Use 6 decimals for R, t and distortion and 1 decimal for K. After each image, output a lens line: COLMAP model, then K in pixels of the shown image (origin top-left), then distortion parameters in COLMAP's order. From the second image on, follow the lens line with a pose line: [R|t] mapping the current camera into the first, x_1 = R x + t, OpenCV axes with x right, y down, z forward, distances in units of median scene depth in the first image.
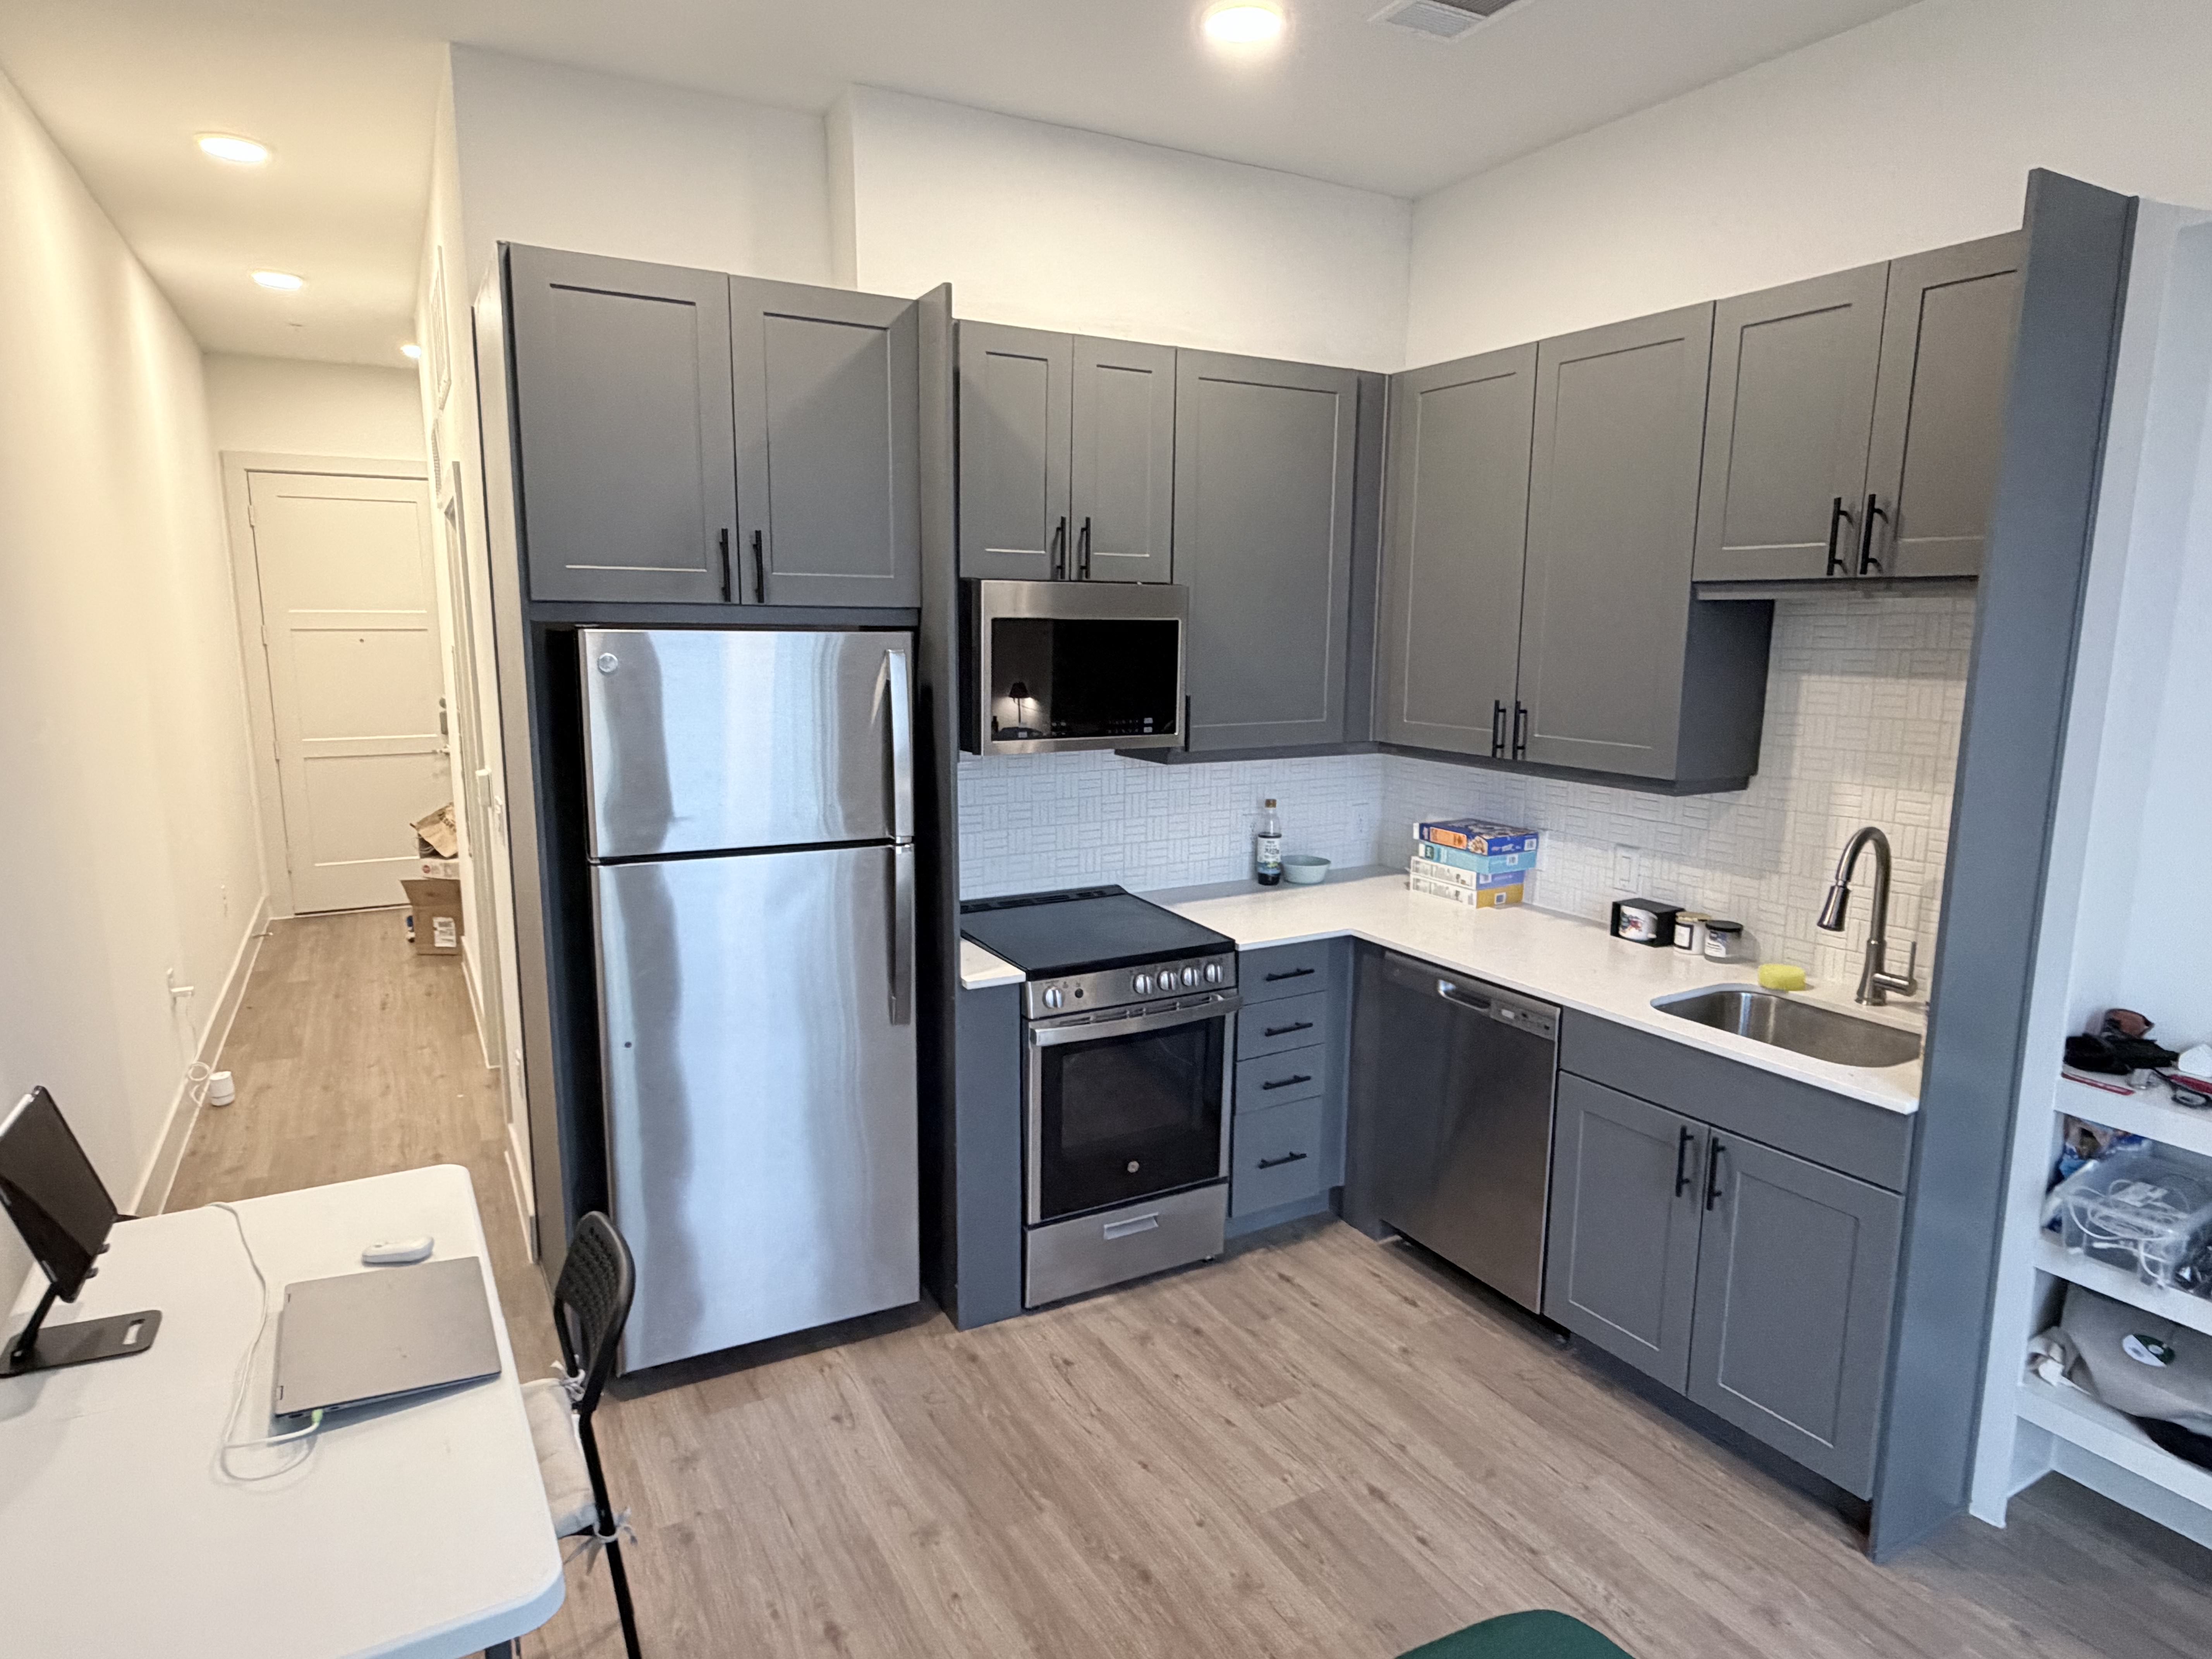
lens RADIAL K [[1285.2, 0, 1107.7], [0, 1285.2, 838.5], [0, 0, 1]] dist [-0.004393, -0.001249]
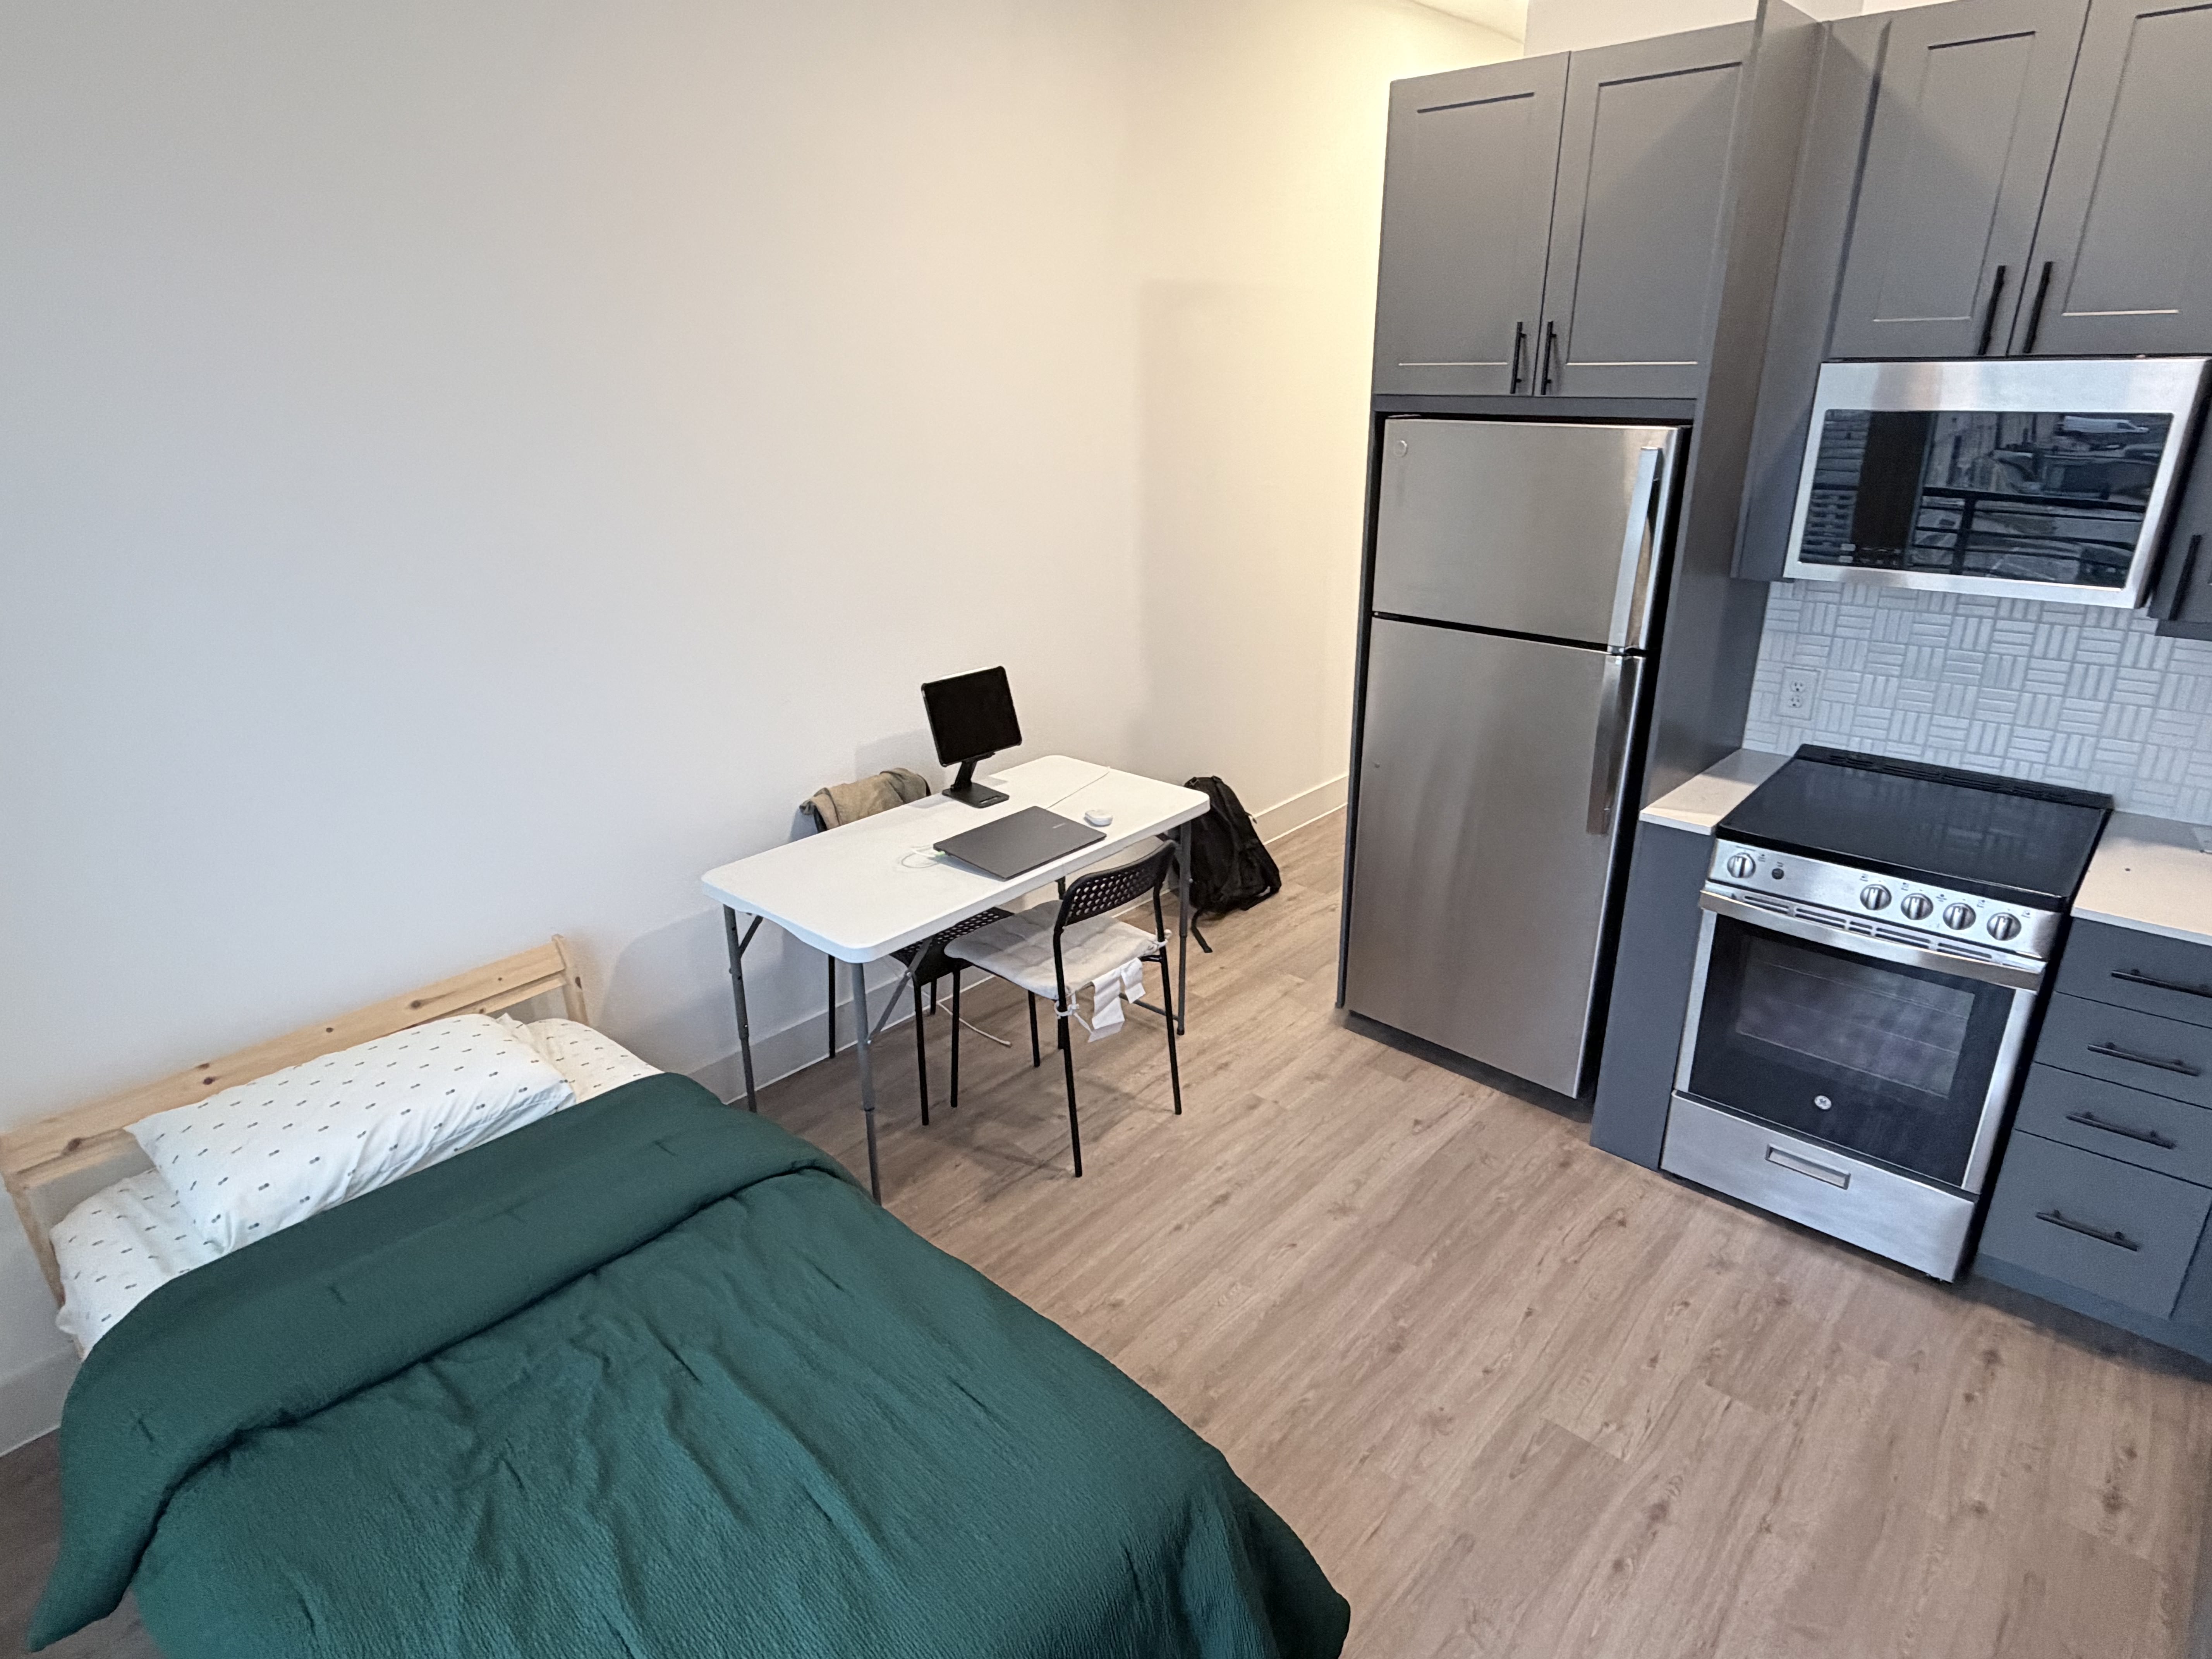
lens RADIAL K [[1213.9, 0, 1099.7], [0, 1213.9, 830.3], [0, 0, 1]] dist [-0.000212, 0.000279]
pose [[0.315800, 0.326486, -0.890886, 0.597977], [-0.145745, 0.944483, 0.294464, -0.085873], [0.937565, 0.036851, 0.345852, 0.328366]]
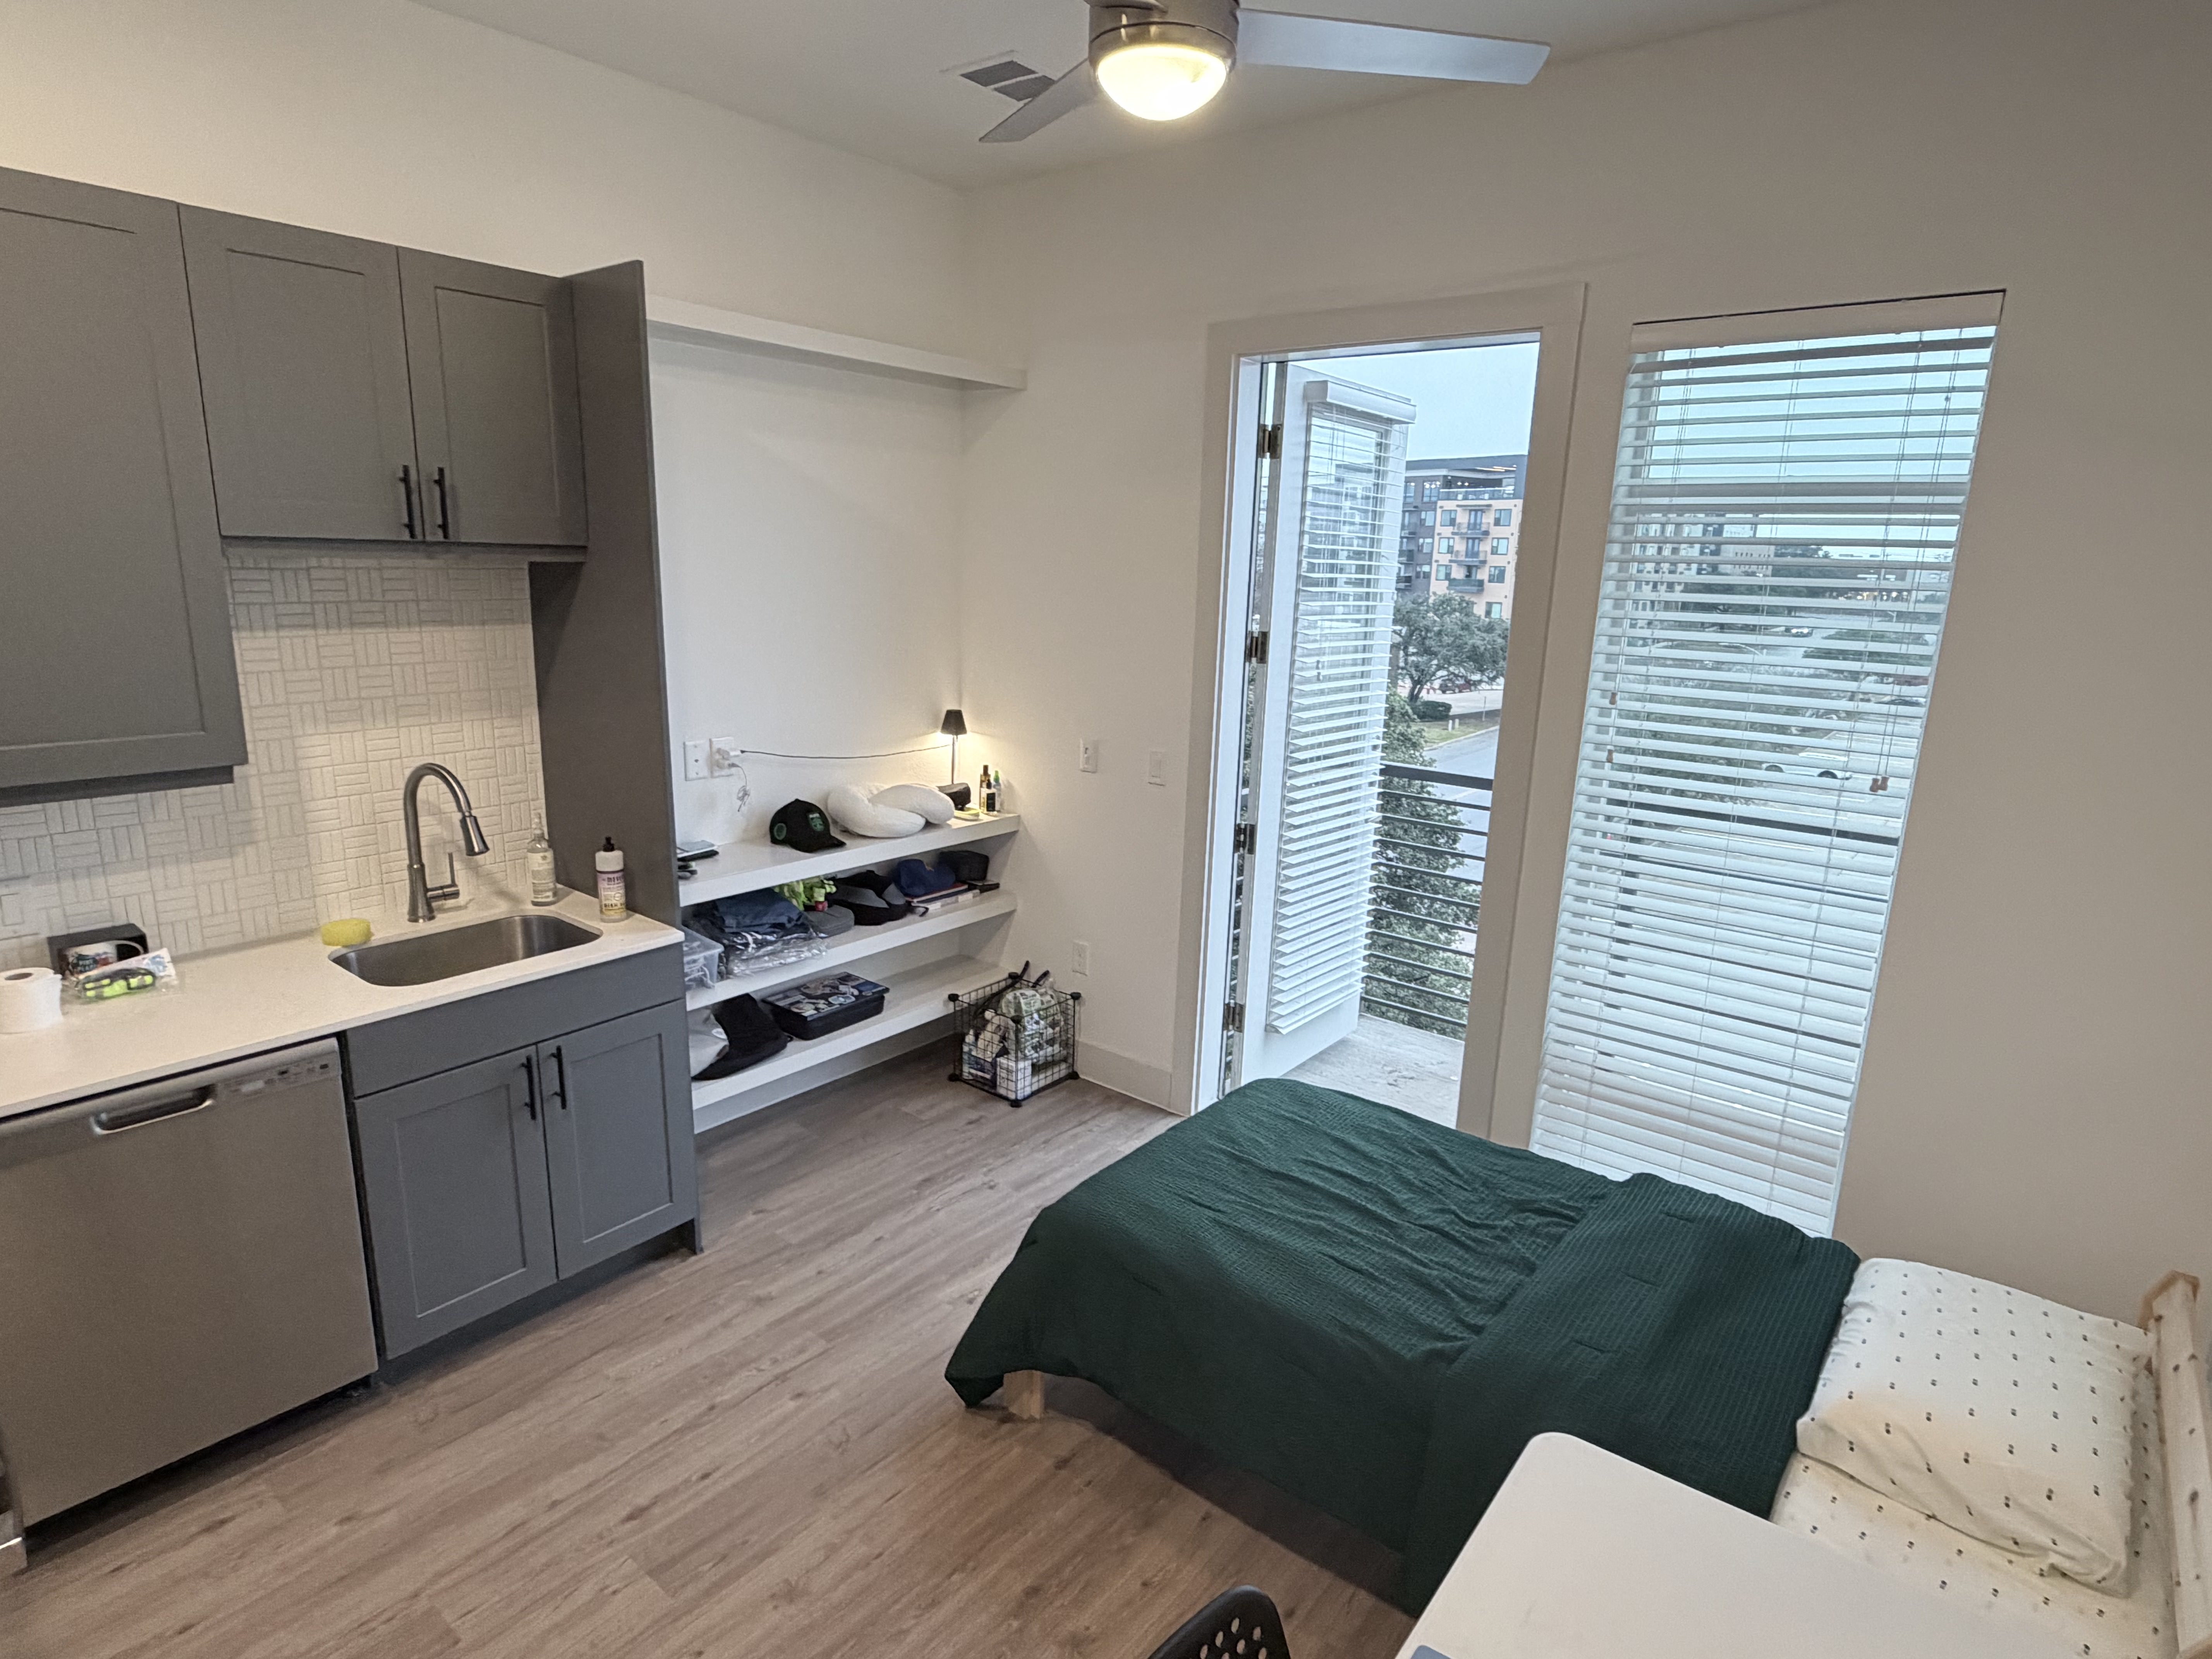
lens RADIAL K [[1213.9, 0, 1109.8], [0, 1213.9, 841.9], [0, 0, 1]] dist [-0.000212, 0.000279]
pose [[-0.374143, -0.231074, 0.898121, -0.567242], [0.126509, 0.946688, 0.296272, -0.174405], [-0.918702, 0.224469, -0.324964, 0.777517]]
